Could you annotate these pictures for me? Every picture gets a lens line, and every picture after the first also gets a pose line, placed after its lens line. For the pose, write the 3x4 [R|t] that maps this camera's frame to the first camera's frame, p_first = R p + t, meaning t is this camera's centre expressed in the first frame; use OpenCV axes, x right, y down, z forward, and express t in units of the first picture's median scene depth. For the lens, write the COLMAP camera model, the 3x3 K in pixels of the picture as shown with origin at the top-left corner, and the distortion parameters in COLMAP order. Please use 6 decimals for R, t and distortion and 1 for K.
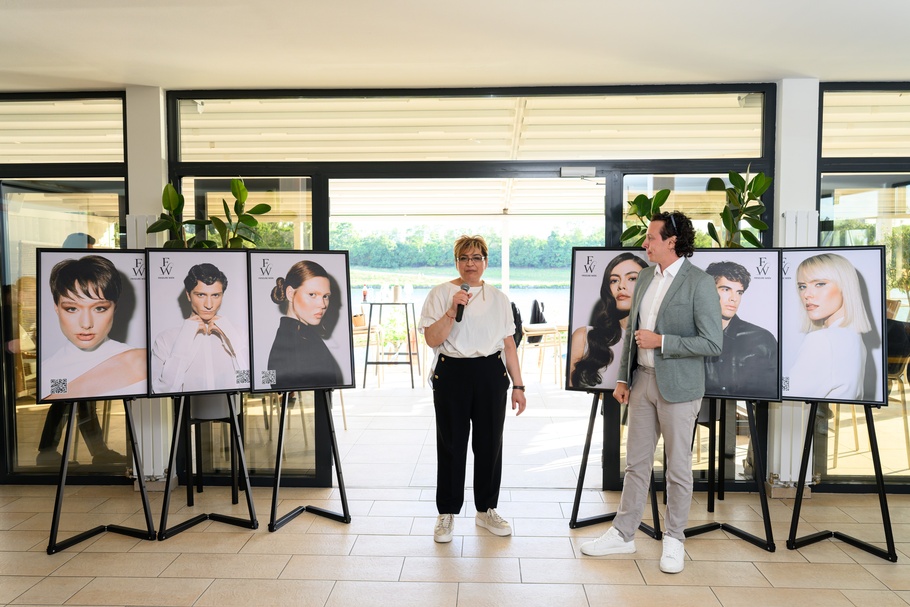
lens RADIAL K [[646.0, 0, 455.0], [0, 646.0, 303.5], [0, 0, 1]] dist [0.002106, -0.000492]
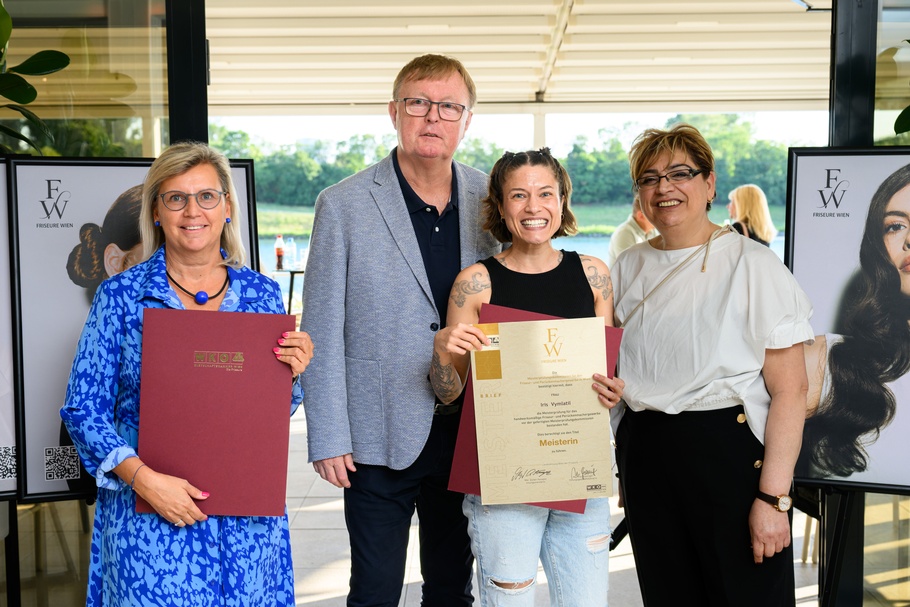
lens RADIAL K [[1050.0, 0, 455.0], [0, 1050.0, 303.5], [0, 0, 1]] dist [-0.015672, -0.015841]
pose [[0.999336, -0.009494, 0.035177, -0.056426], [0.008131, 0.999218, 0.038700, -0.012467], [-0.035517, -0.038388, 0.998632, 0.299835]]
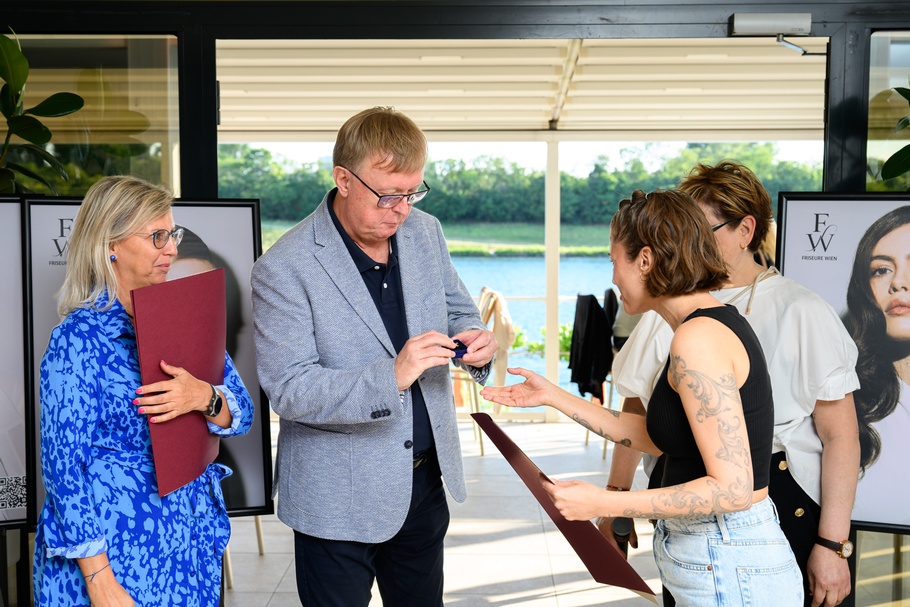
lens RADIAL K [[1050.0, 0, 455.0], [0, 1050.0, 303.5], [0, 0, 1]] dist [-0.015672, -0.015841]
pose [[0.999866, 0.000540, 0.016355, -0.043527], [-0.000882, 0.999781, 0.020932, -0.024807], [-0.016340, -0.020943, 0.999647, 0.278651]]
